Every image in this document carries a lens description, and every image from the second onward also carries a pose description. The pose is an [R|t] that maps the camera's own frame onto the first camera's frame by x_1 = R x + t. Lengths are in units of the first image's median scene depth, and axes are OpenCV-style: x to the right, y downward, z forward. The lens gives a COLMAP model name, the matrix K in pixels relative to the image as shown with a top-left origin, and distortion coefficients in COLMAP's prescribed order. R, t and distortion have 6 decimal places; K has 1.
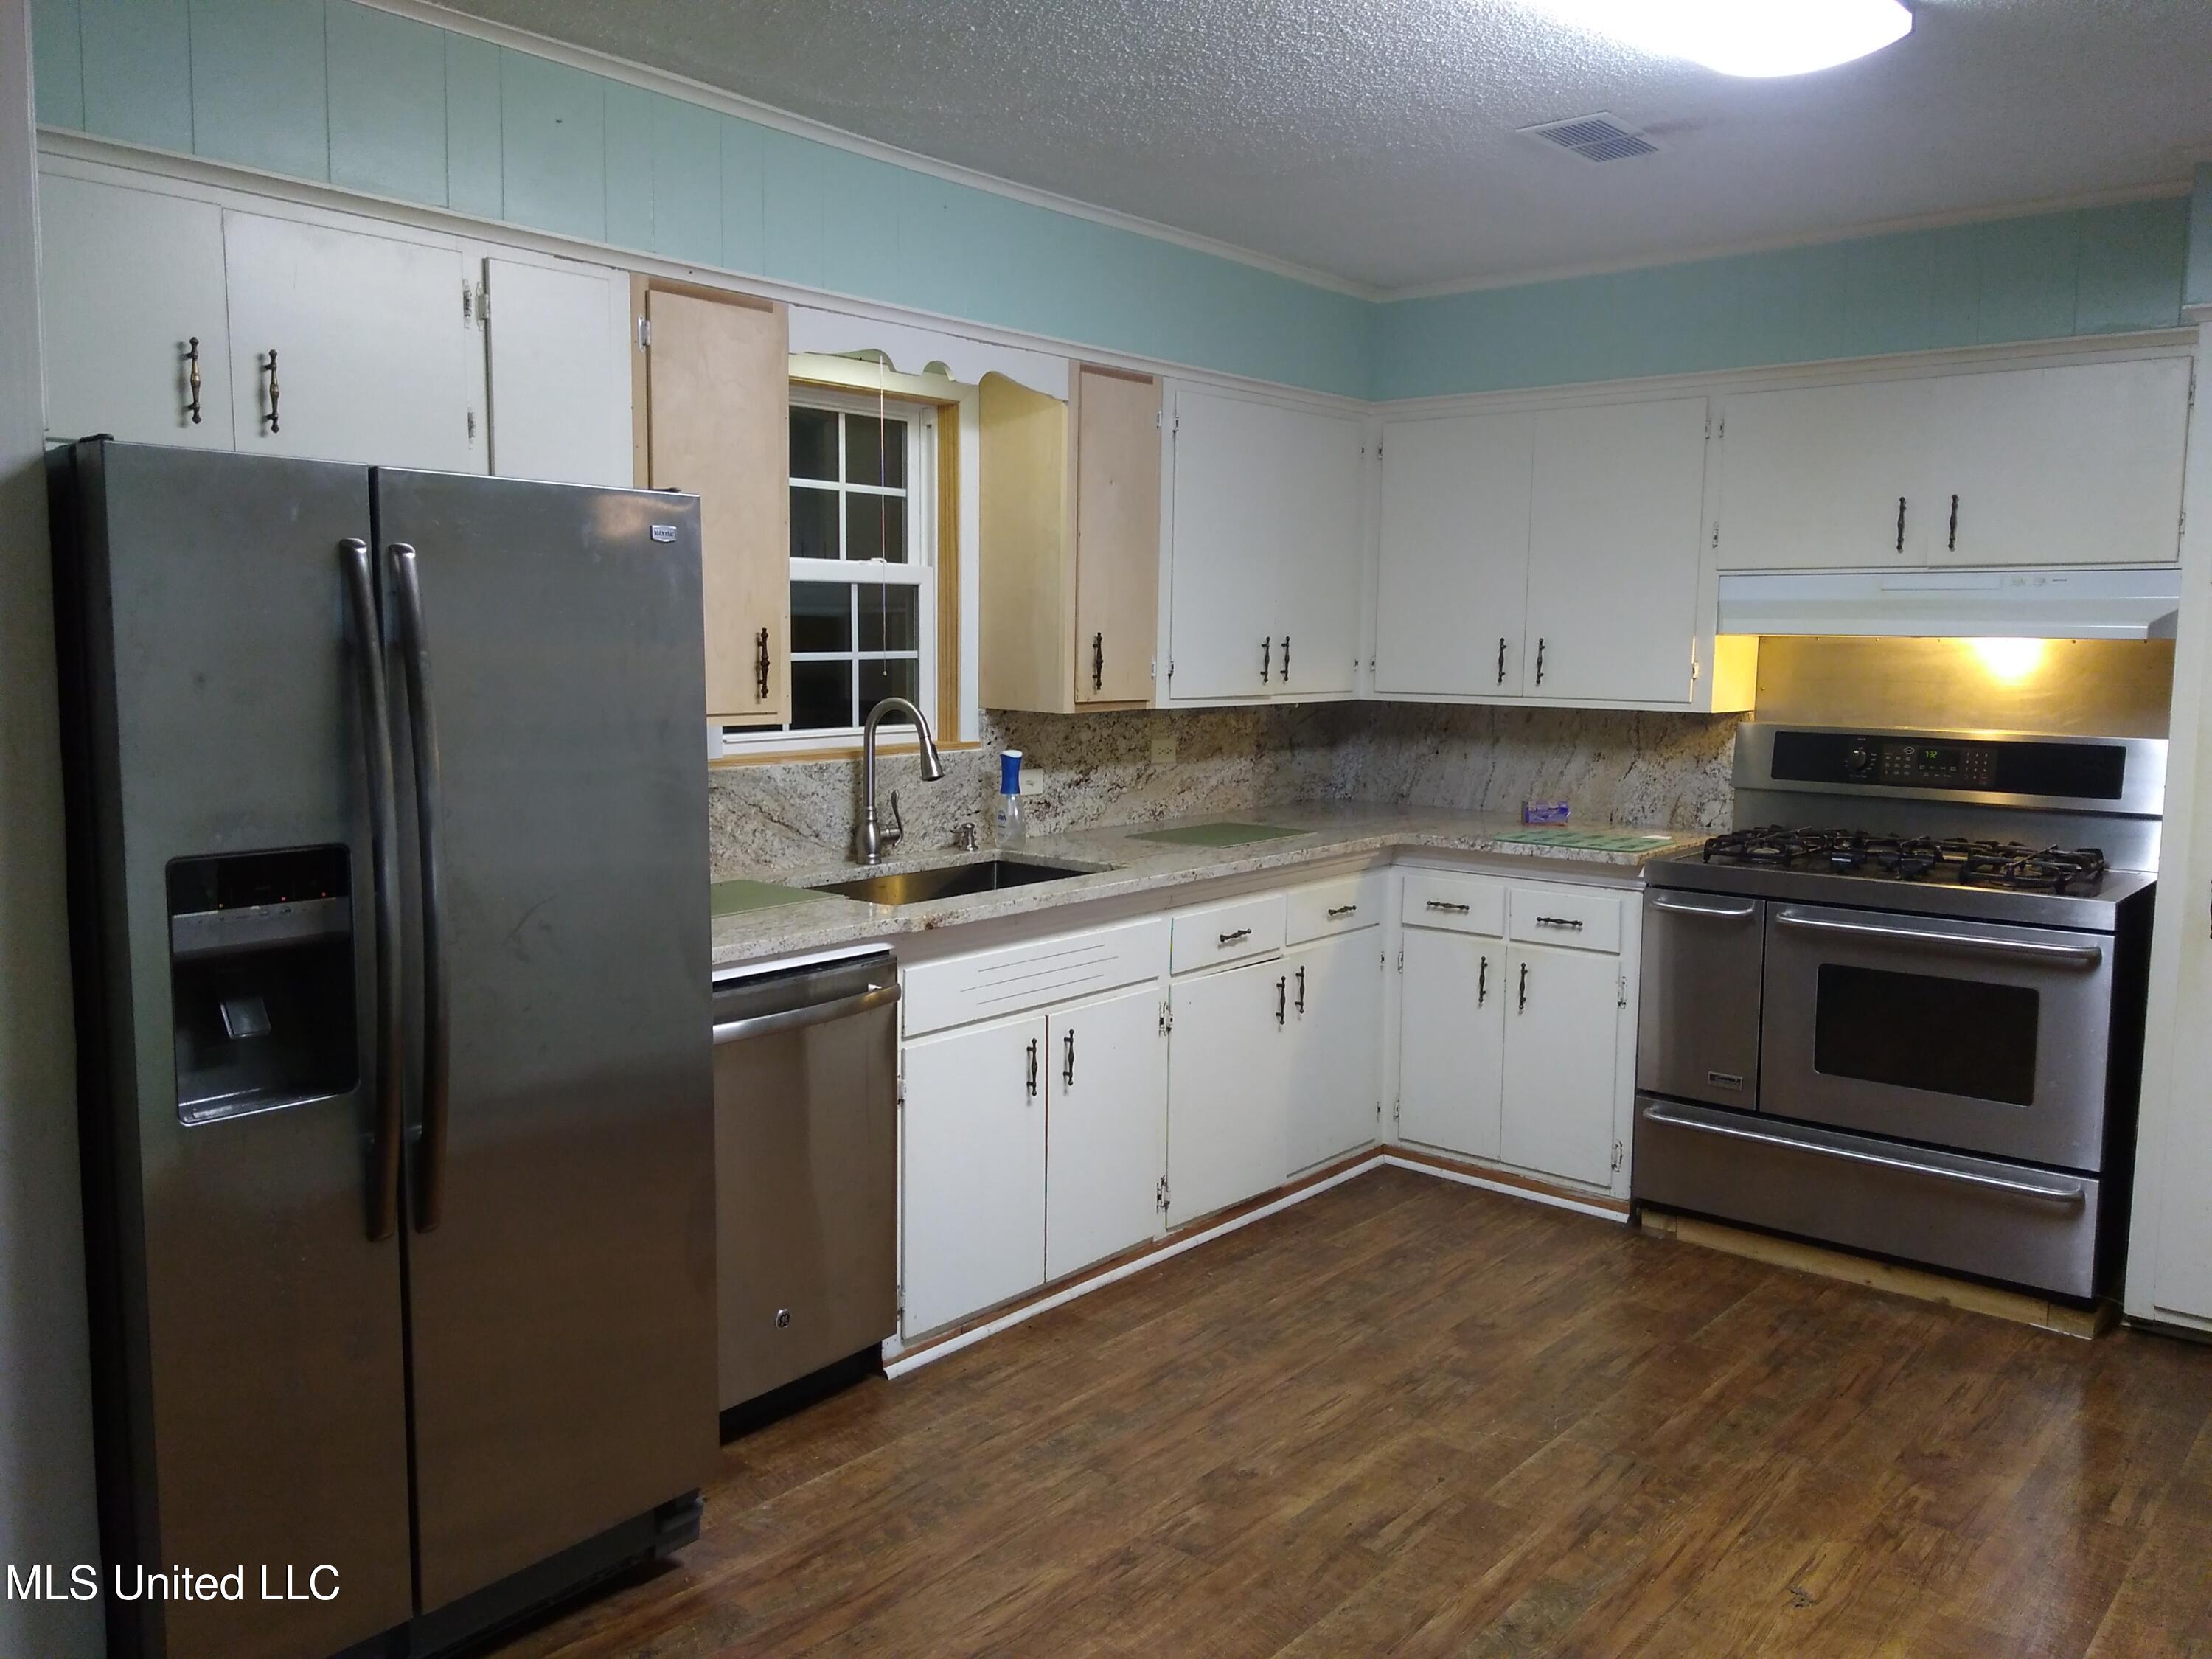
lens RADIAL K [[1757.5, 0, 1106.2], [0, 1757.5, 817.7], [0, 0, 1]] dist [0.098174, -0.145331]
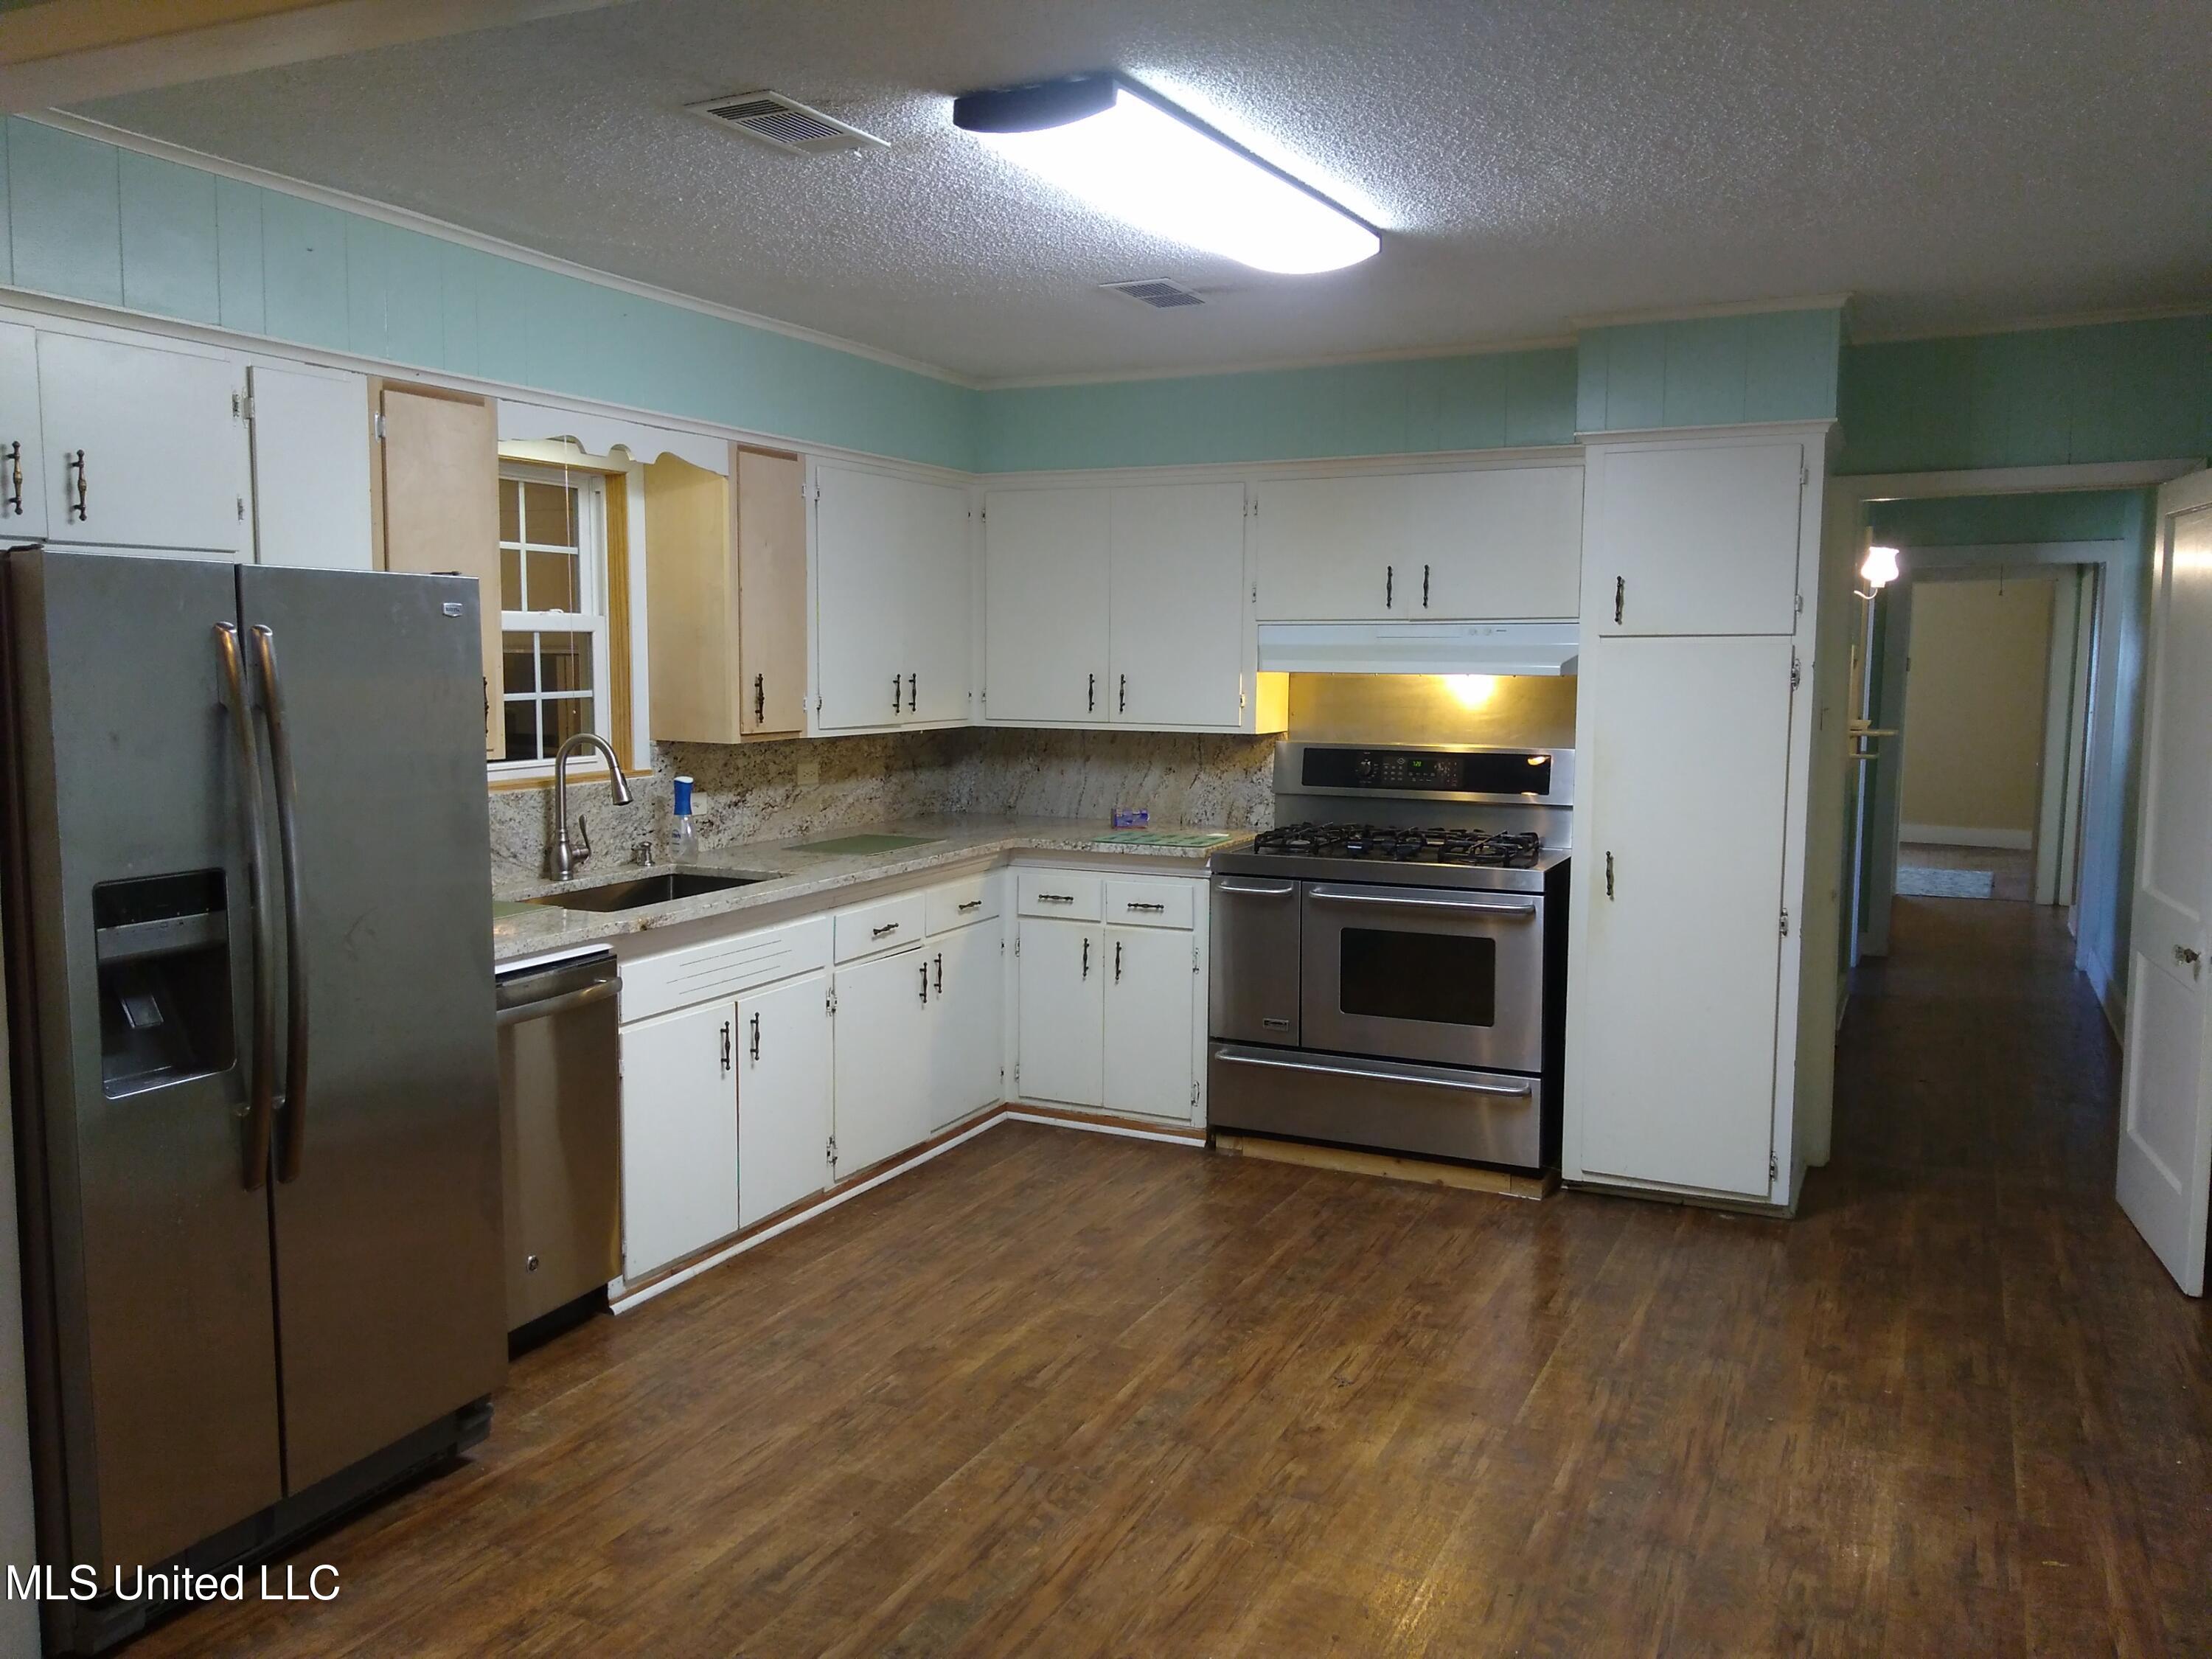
lens RADIAL K [[1757.5, 0, 1106.2], [0, 1757.5, 817.7], [0, 0, 1]] dist [0.098174, -0.145331]
pose [[0.968958, -0.029331, 0.245477, -0.079949], [0.031521, 0.999491, -0.004995, 0.003160], [-0.245206, 0.012578, 0.969389, -0.208011]]
